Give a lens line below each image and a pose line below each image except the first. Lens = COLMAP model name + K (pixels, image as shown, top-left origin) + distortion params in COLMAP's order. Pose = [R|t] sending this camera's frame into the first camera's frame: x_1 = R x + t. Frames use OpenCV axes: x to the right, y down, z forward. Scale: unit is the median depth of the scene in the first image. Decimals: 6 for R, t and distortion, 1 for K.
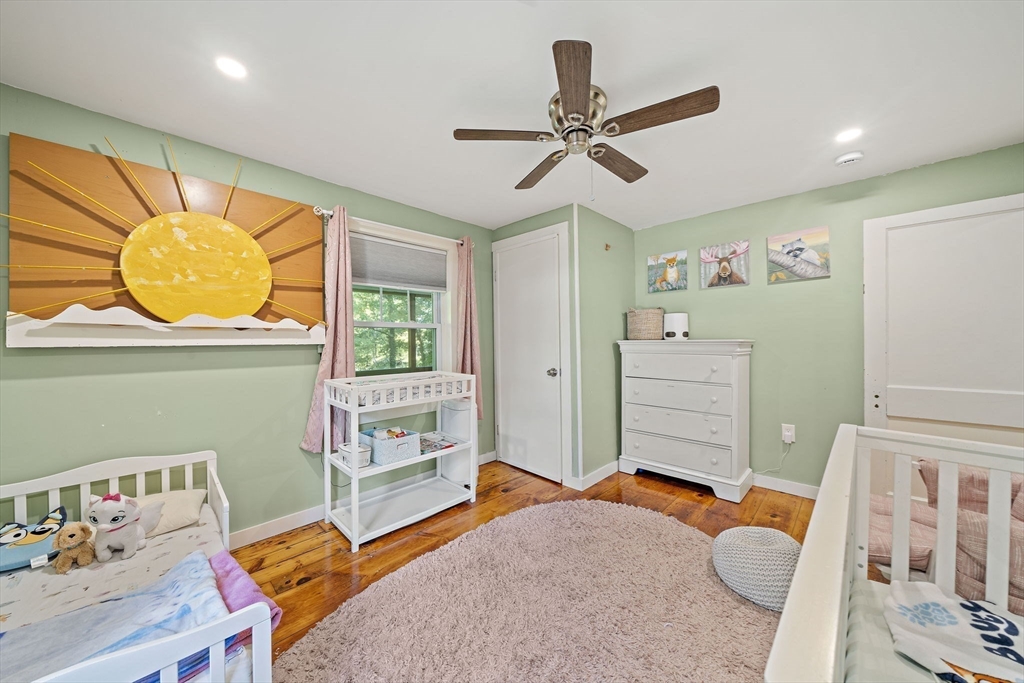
lens RADIAL K [[361.2, 0, 512.0], [0, 361.2, 341.5], [0, 0, 1]] dist [-0.000546, 0.000002]
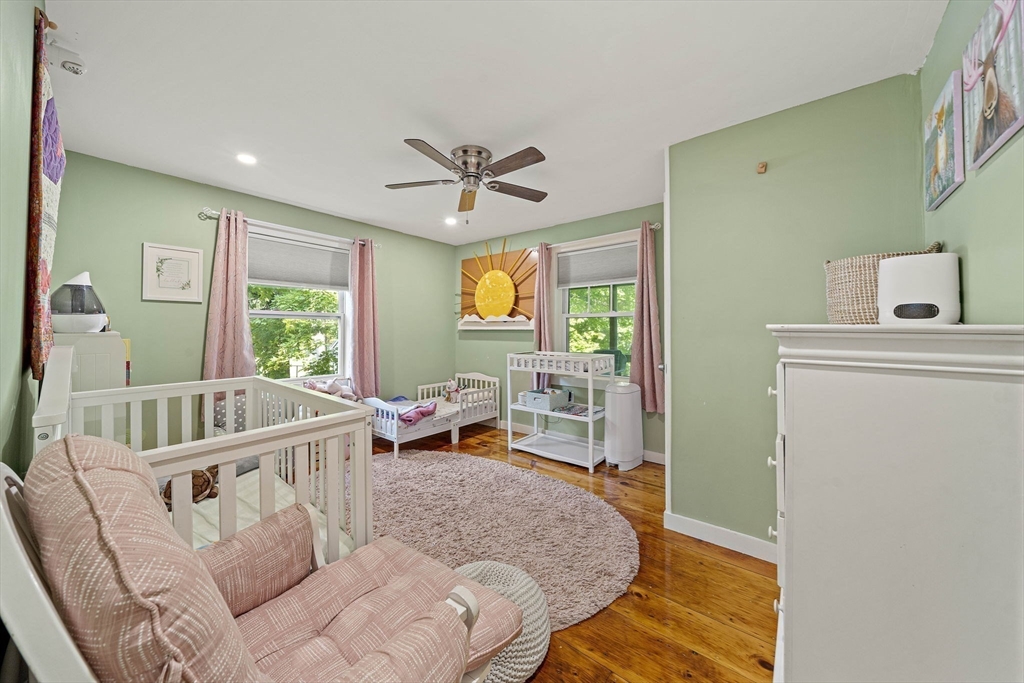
lens RADIAL K [[359.1, 0, 510.9], [0, 359.1, 323.1], [0, 0, 1]] dist [-0.000063, 0.000028]
pose [[0.083447, -0.008456, -0.996476, 1.175595], [0.000514, 0.999964, -0.008443, -0.008394], [0.996512, 0.000193, 0.083448, 0.796044]]
